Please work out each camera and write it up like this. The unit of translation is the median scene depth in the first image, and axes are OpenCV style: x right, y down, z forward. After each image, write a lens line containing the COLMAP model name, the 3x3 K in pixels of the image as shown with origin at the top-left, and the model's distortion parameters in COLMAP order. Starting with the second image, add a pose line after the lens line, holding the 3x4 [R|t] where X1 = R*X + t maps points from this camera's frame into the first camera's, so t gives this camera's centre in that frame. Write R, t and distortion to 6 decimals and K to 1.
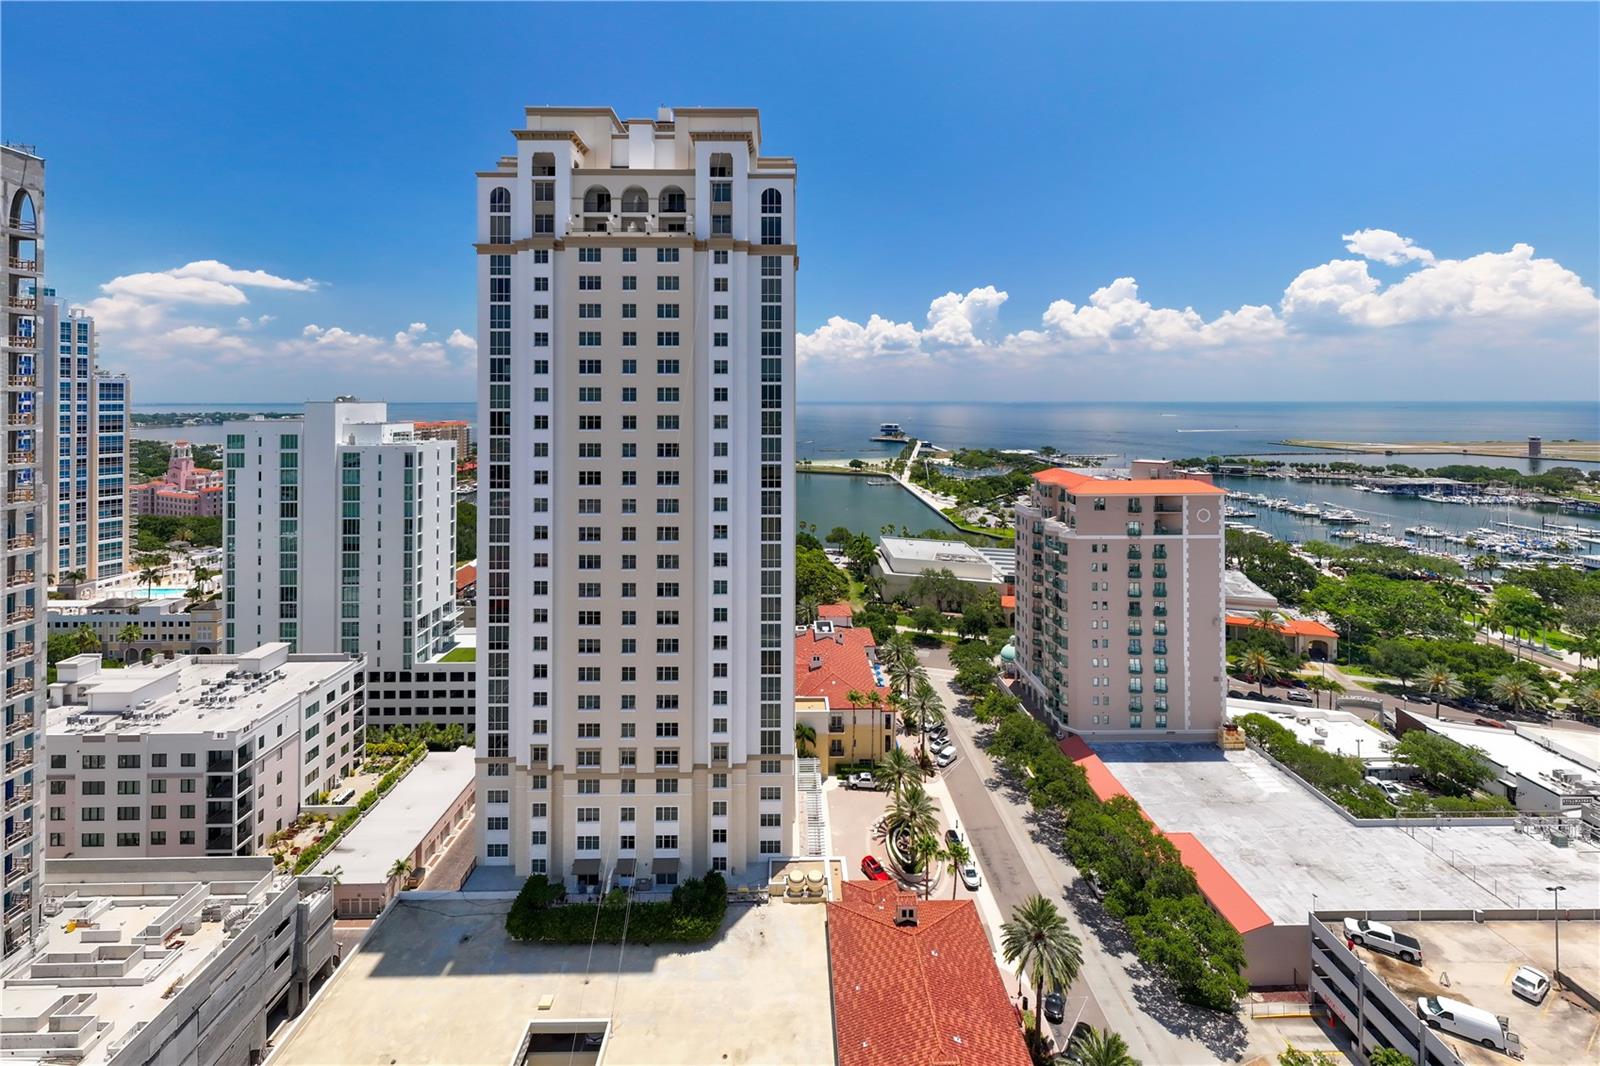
lens RADIAL K [[701.4, 0, 804.5], [0, 701.4, 393.1], [0, 0, 1]] dist [-0.002350, 0.000543]
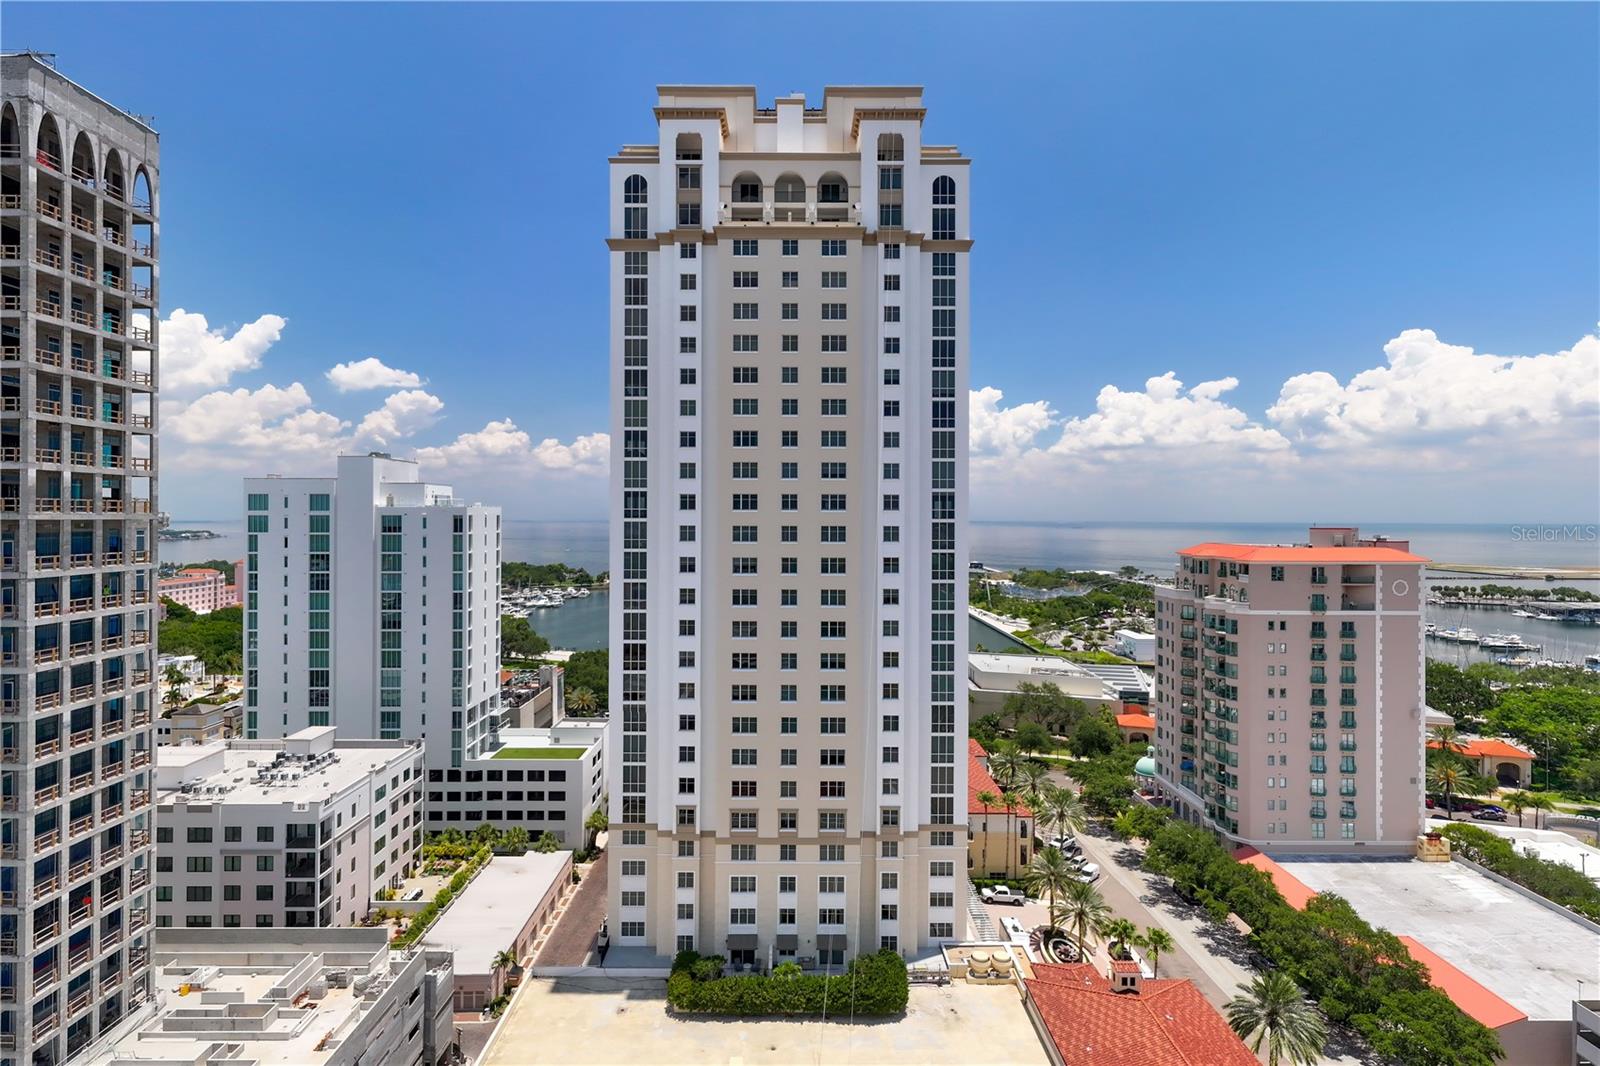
lens RADIAL K [[865.9, 0, 791.8], [0, 865.9, 514.9], [0, 0, 1]] dist [-0.007795, 0.001398]
pose [[0.999854, 0.002670, -0.016874, -0.210867], [-0.002638, 0.999995, 0.001922, 0.124301], [0.016879, -0.001877, 0.999856, -0.076191]]
